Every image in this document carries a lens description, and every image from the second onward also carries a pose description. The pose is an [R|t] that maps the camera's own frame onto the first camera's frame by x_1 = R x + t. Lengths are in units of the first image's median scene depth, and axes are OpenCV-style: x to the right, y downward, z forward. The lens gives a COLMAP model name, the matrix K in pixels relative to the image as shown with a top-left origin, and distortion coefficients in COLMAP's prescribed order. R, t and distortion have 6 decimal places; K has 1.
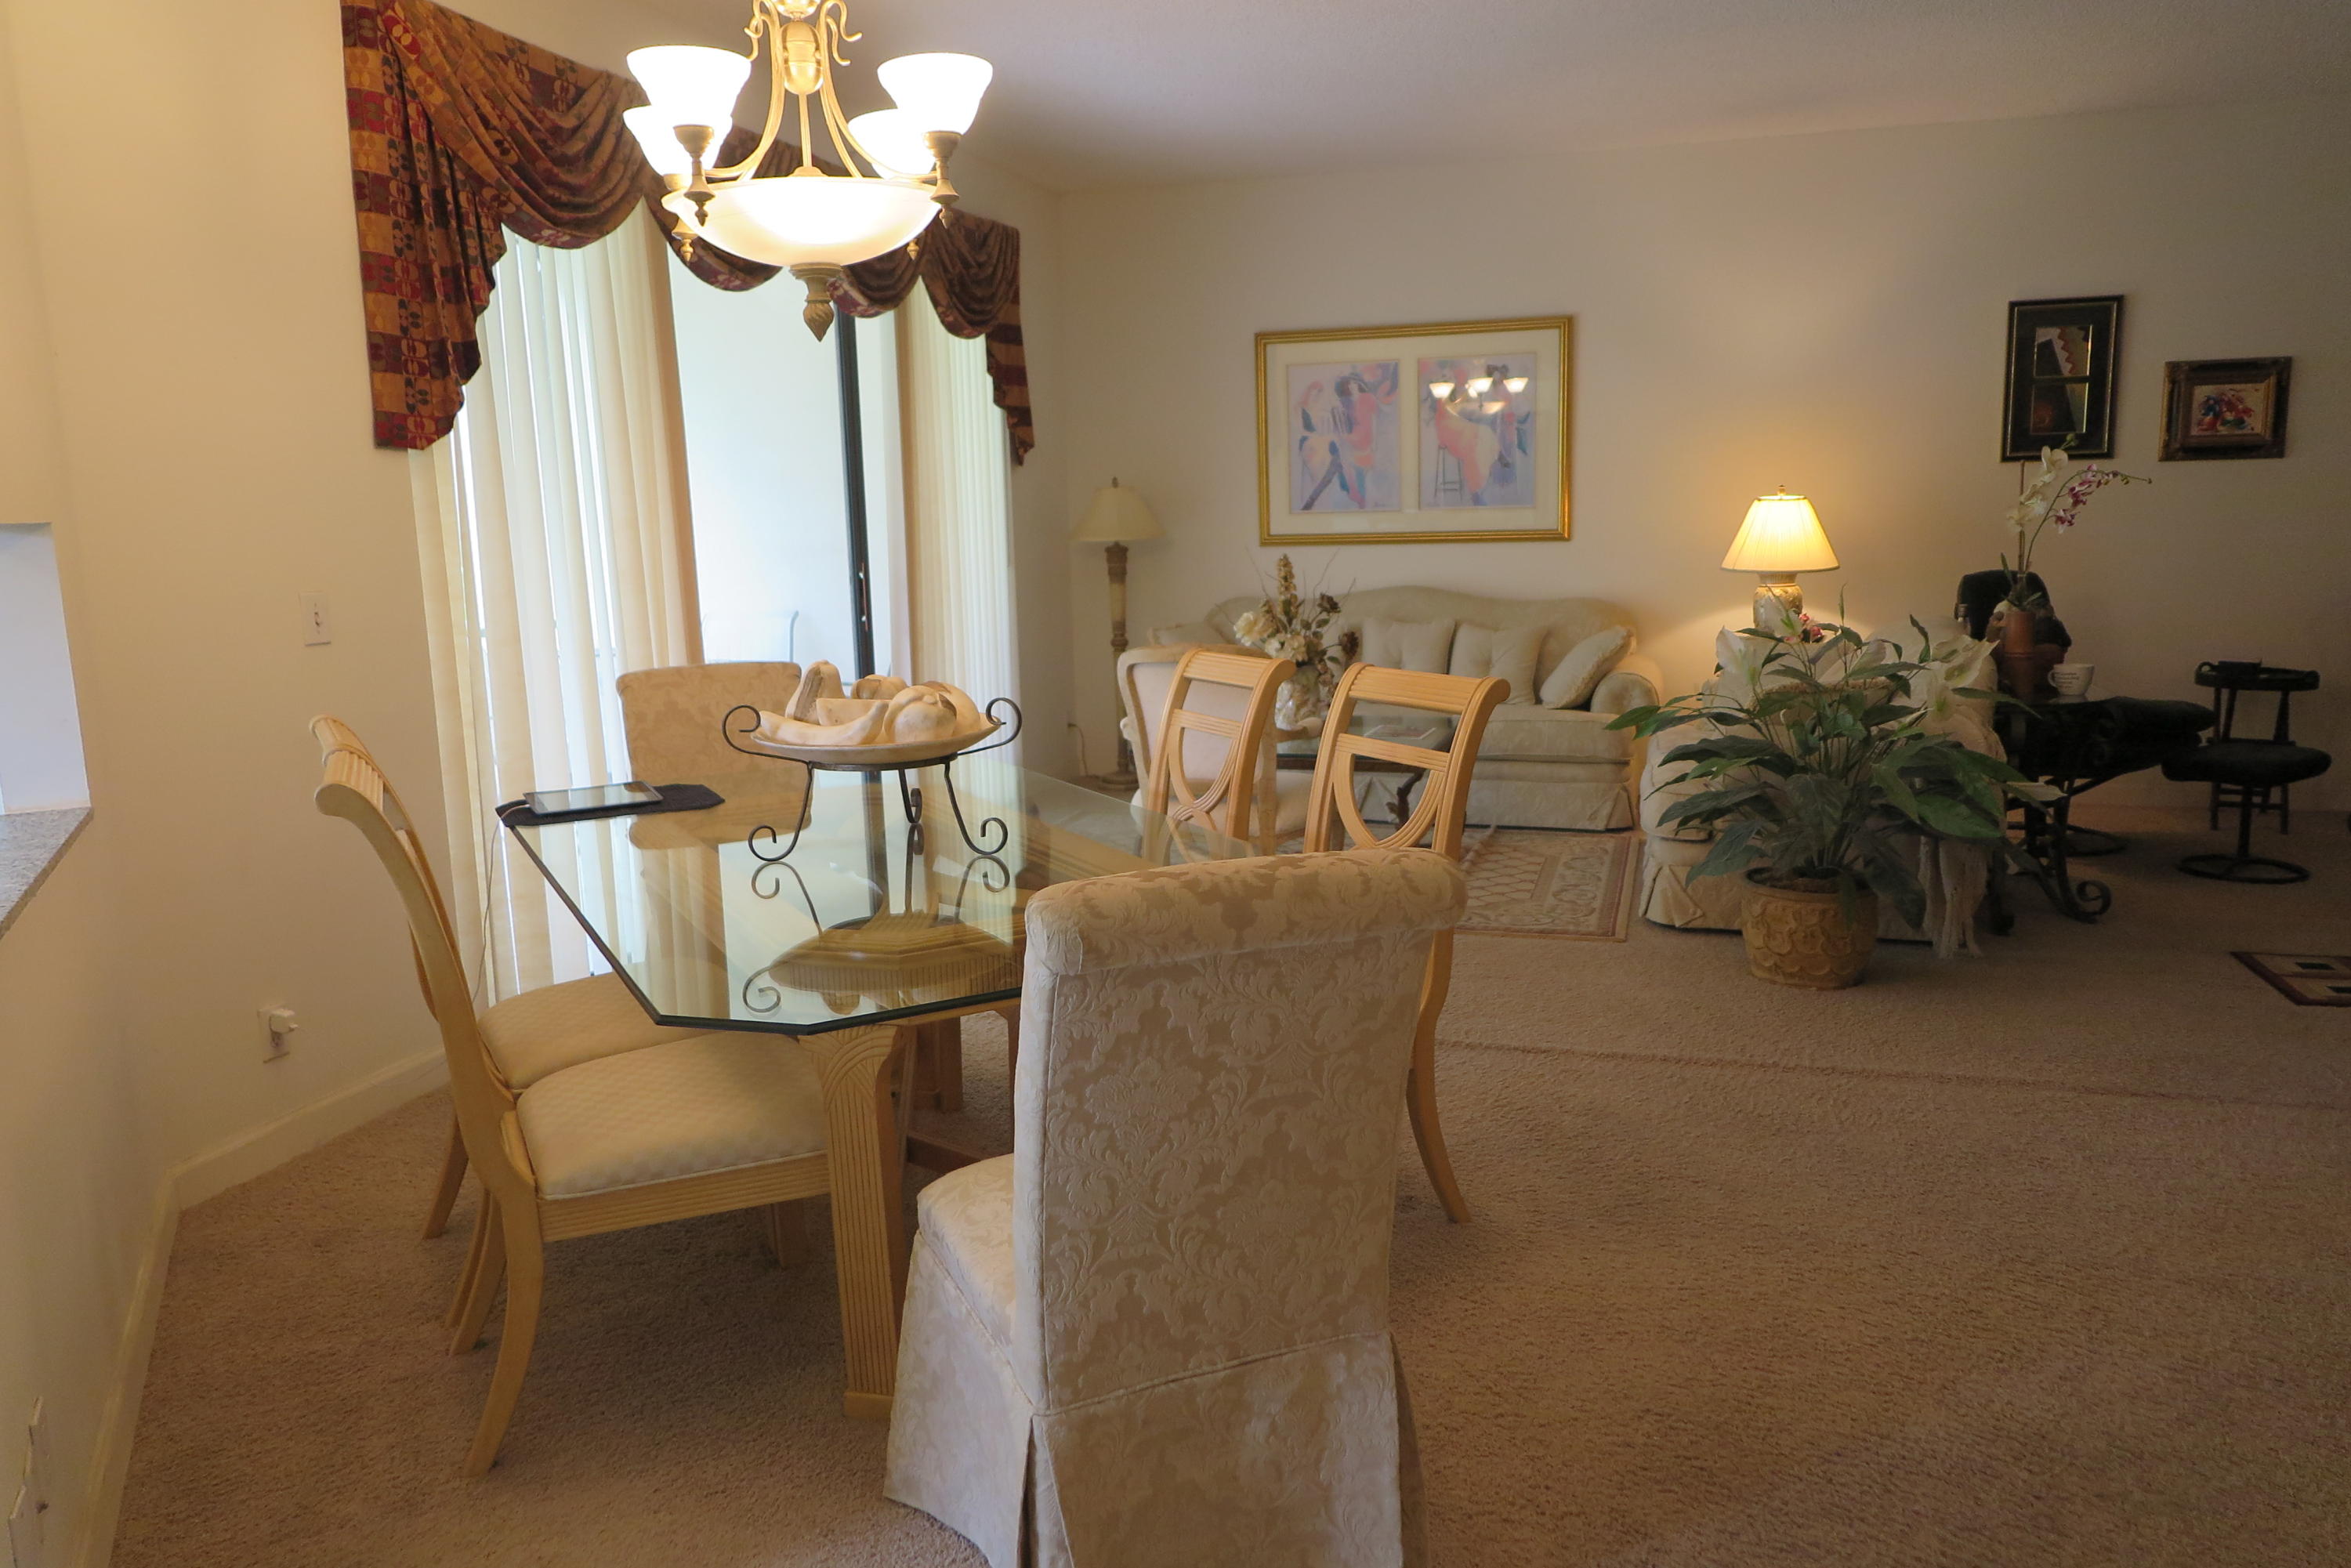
lens RADIAL K [[1624.5, 0, 1181.3], [0, 1624.5, 794.8], [0, 0, 1]] dist [-0.014267, 0.013597]
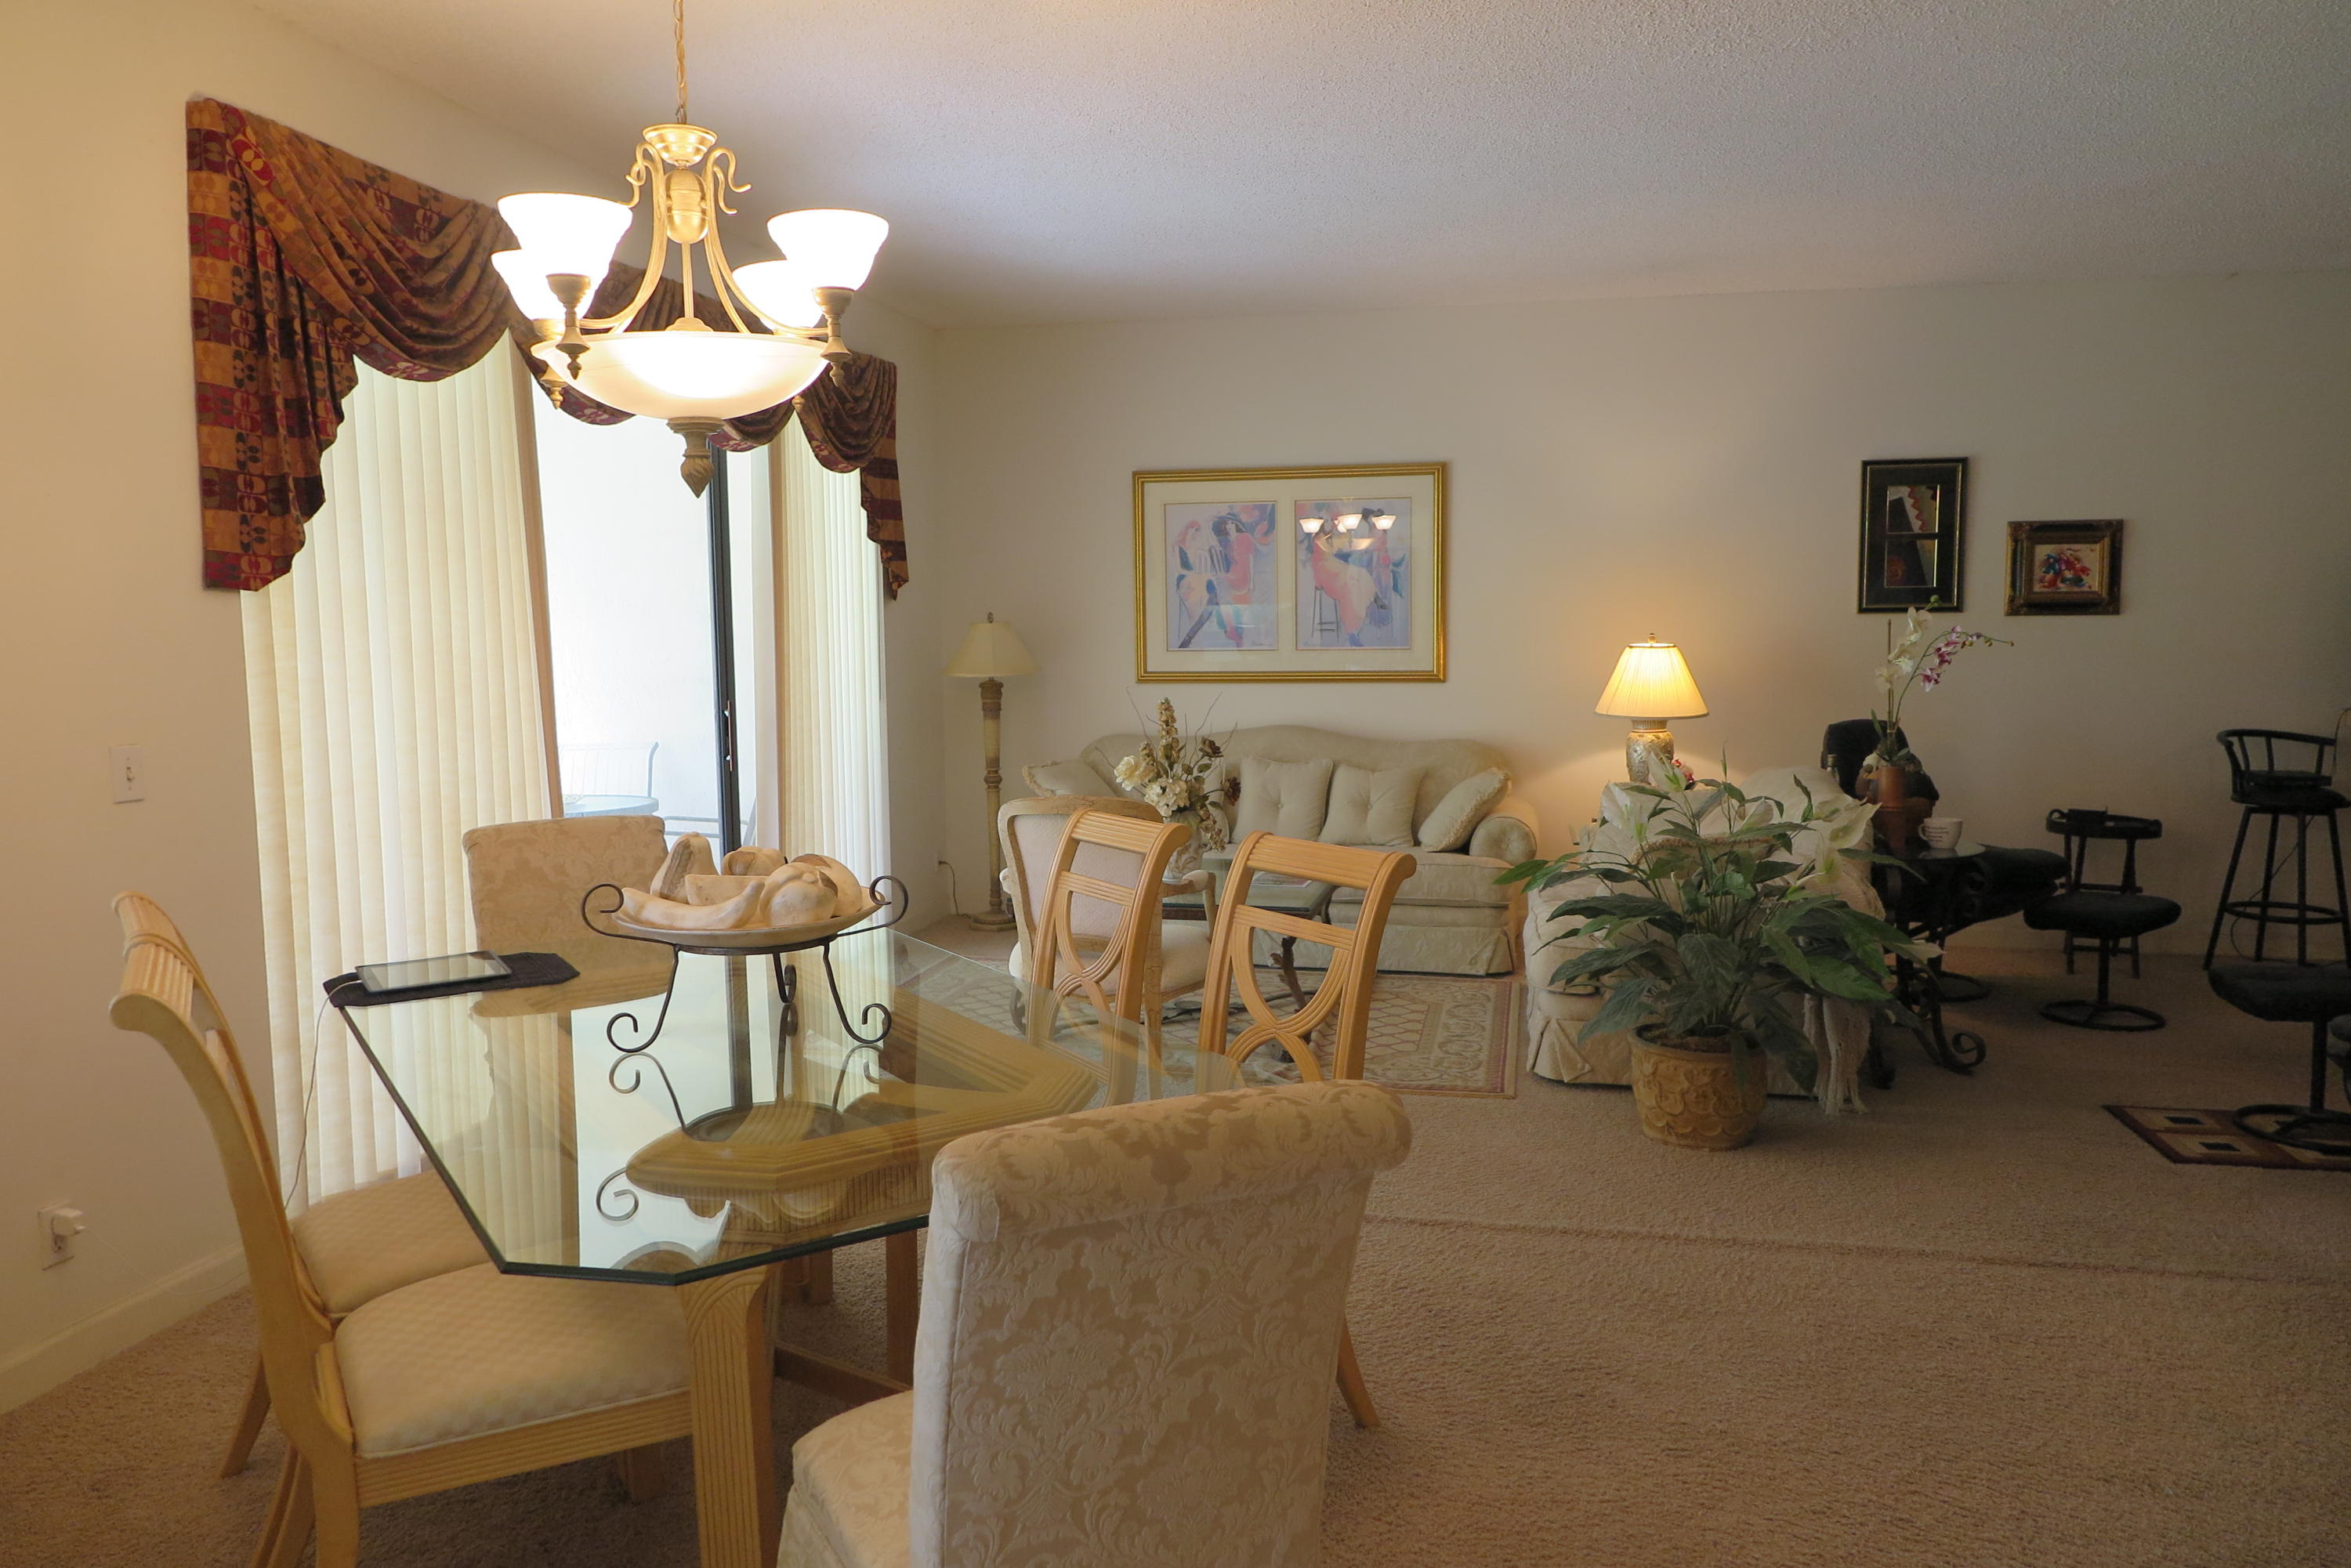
lens RADIAL K [[1624.5, 0, 1178.6], [0, 1624.5, 793.8], [0, 0, 1]] dist [-0.014267, 0.013597]
pose [[0.996521, 0.007149, 0.083031, -0.010609], [-0.001169, 0.997415, -0.071848, -0.020065], [-0.083330, 0.071501, 0.993954, 0.024656]]
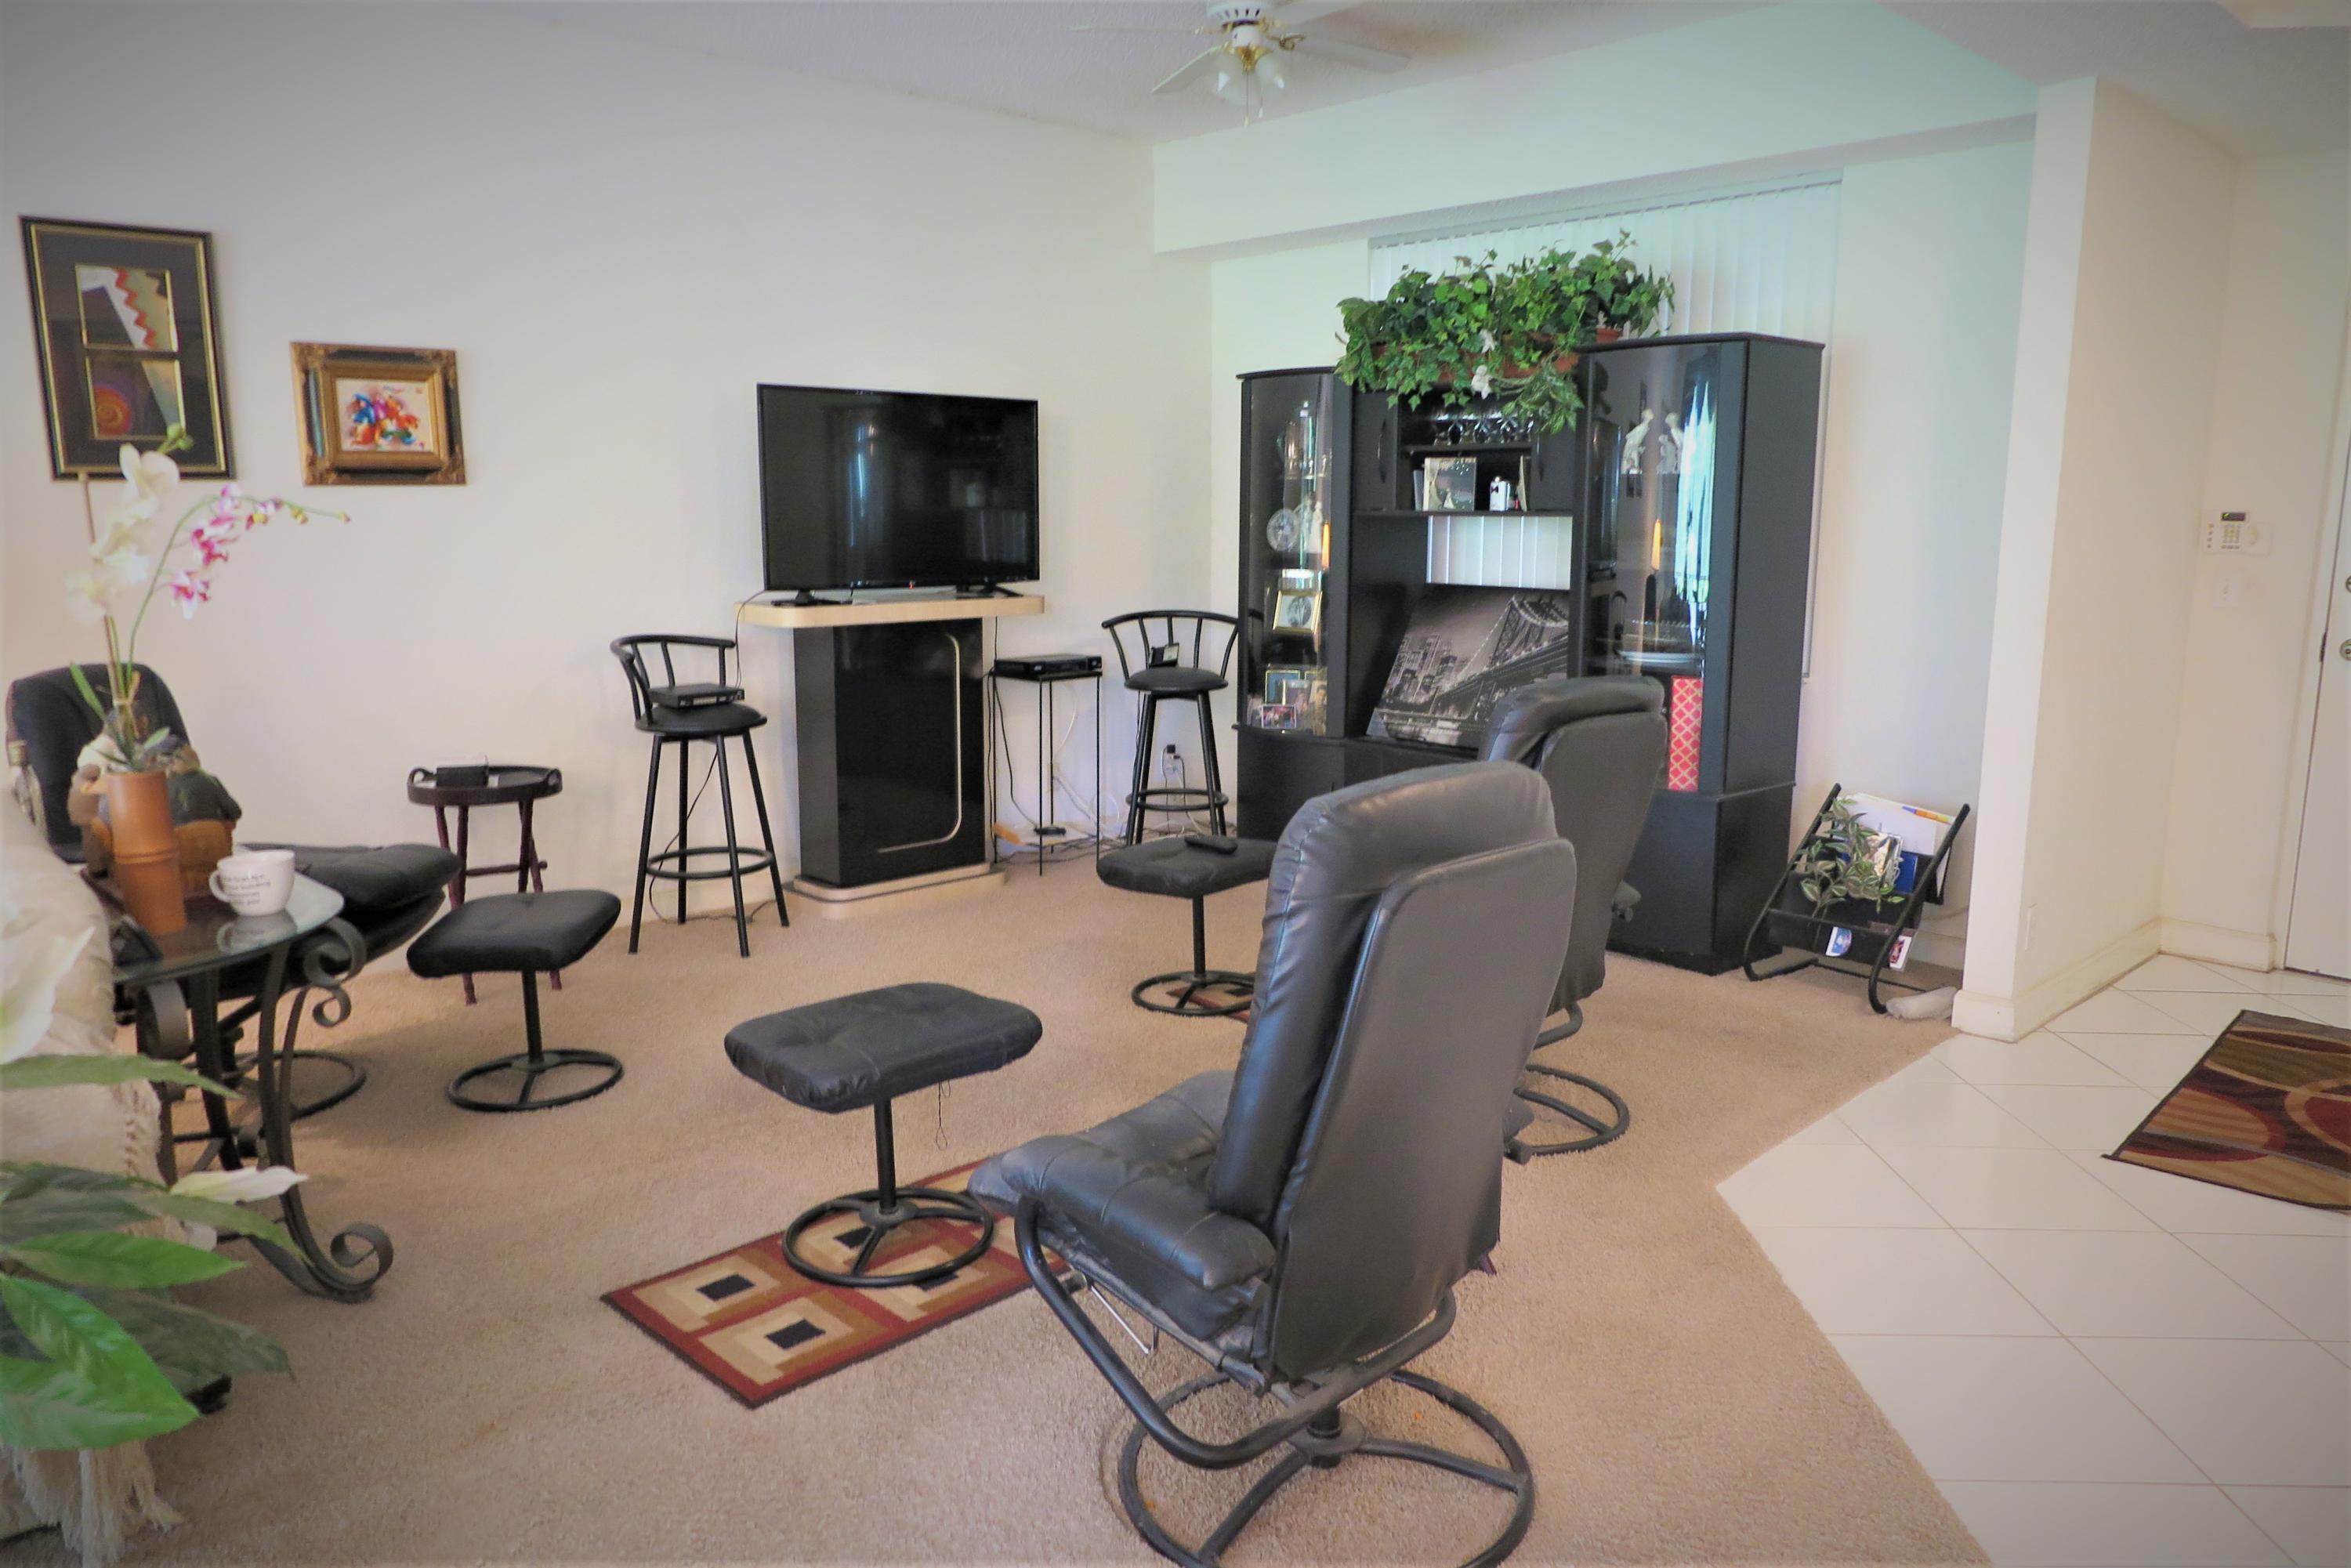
lens RADIAL K [[1624.5, 0, 1176.7], [0, 1624.5, 756.1], [0, 0, 1]] dist [-0.014267, 0.013597]
pose [[0.495948, -0.115993, 0.860570, 0.218373], [0.150129, 0.987568, 0.046591, -0.082556], [-0.855276, 0.106090, 0.507196, 0.413545]]
